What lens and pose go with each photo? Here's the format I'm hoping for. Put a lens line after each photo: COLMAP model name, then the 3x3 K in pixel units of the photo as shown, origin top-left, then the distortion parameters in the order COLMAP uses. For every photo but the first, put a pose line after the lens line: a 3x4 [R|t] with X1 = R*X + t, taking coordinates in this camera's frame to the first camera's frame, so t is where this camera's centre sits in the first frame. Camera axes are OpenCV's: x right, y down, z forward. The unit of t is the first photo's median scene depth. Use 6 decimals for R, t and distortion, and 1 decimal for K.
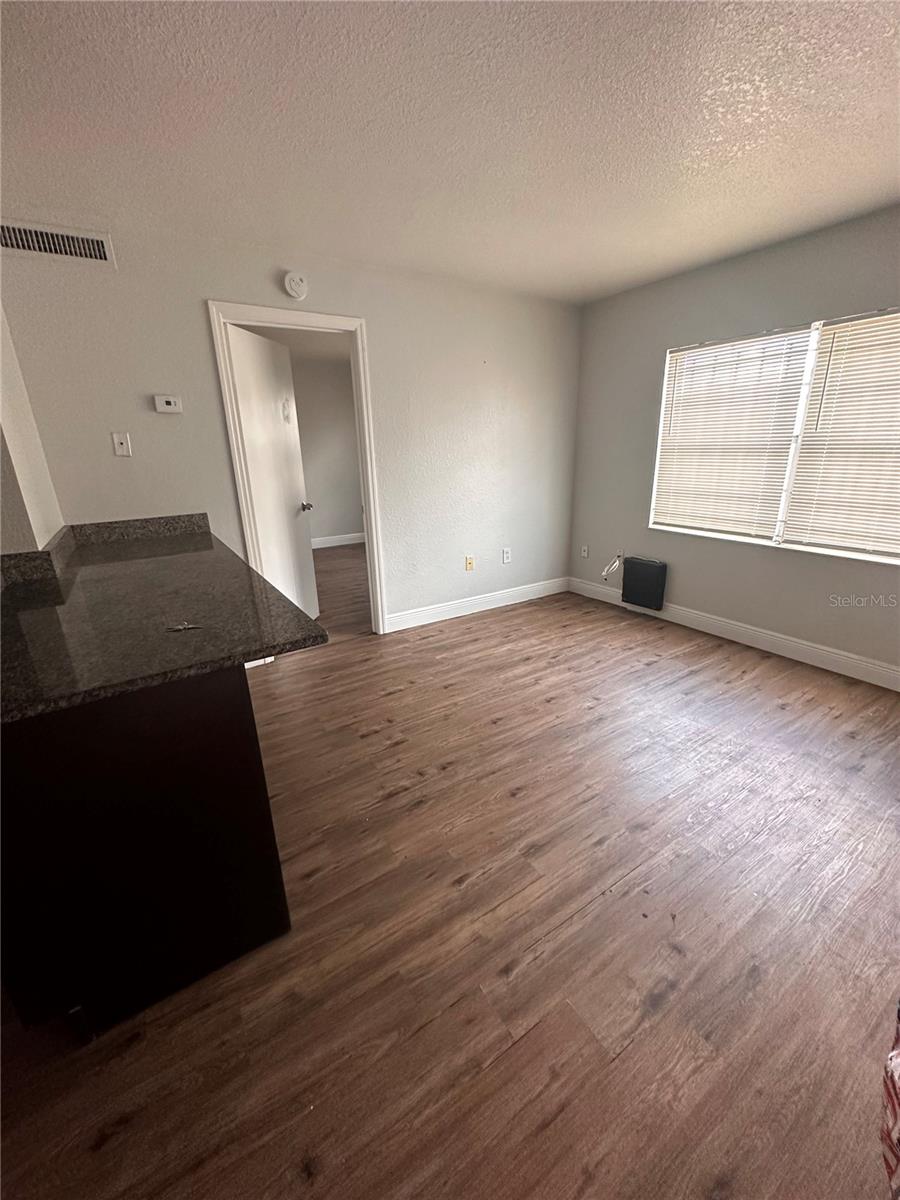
lens RADIAL K [[478.0, 0, 448.7], [0, 478.0, 595.6], [0, 0, 1]] dist [0.001912, 0.000172]
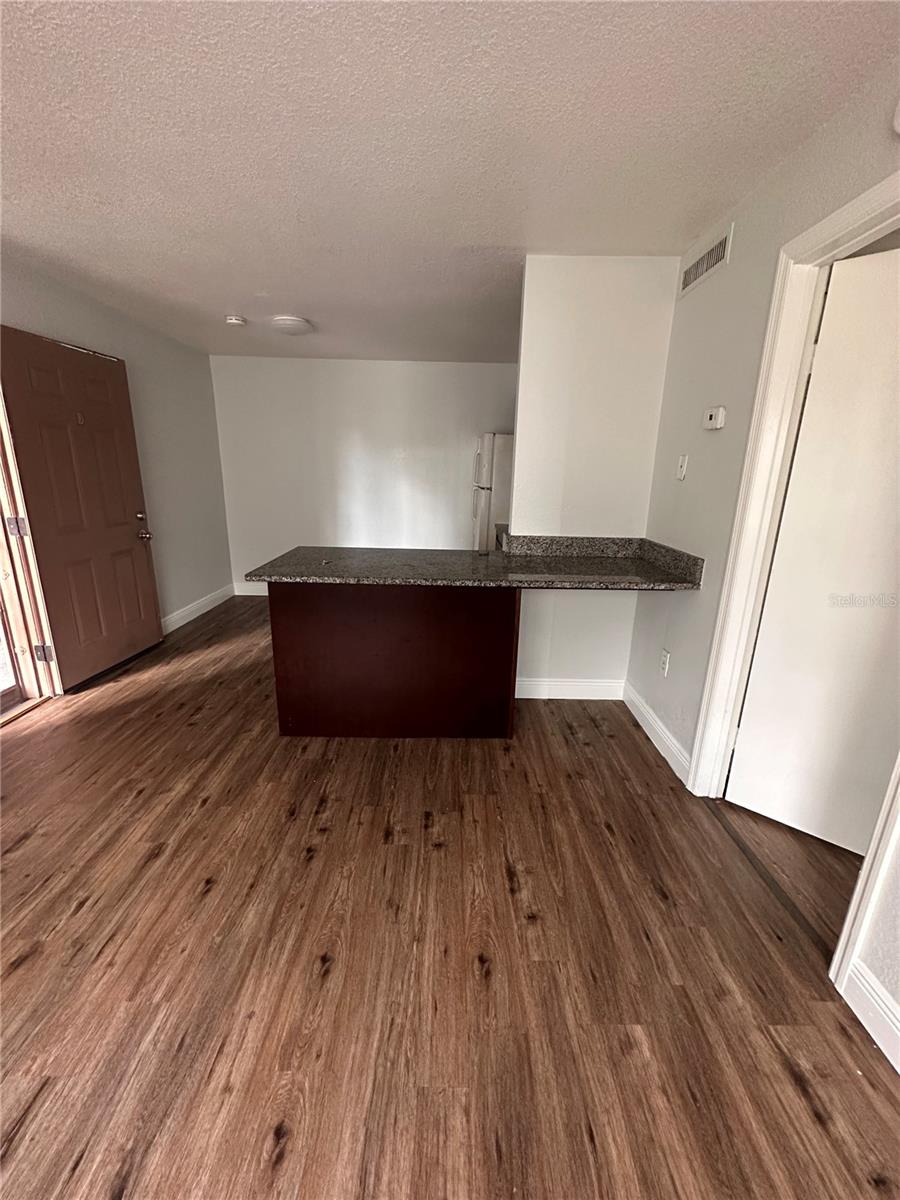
lens RADIAL K [[478.0, 0, 450.0], [0, 478.0, 596.9], [0, 0, 1]] dist [0.001912, 0.000172]
pose [[-0.537252, 0.232647, -0.810701, 0.391189], [-0.261854, 0.867697, 0.422533, -0.399770], [0.801744, 0.439292, -0.405252, 1.210230]]
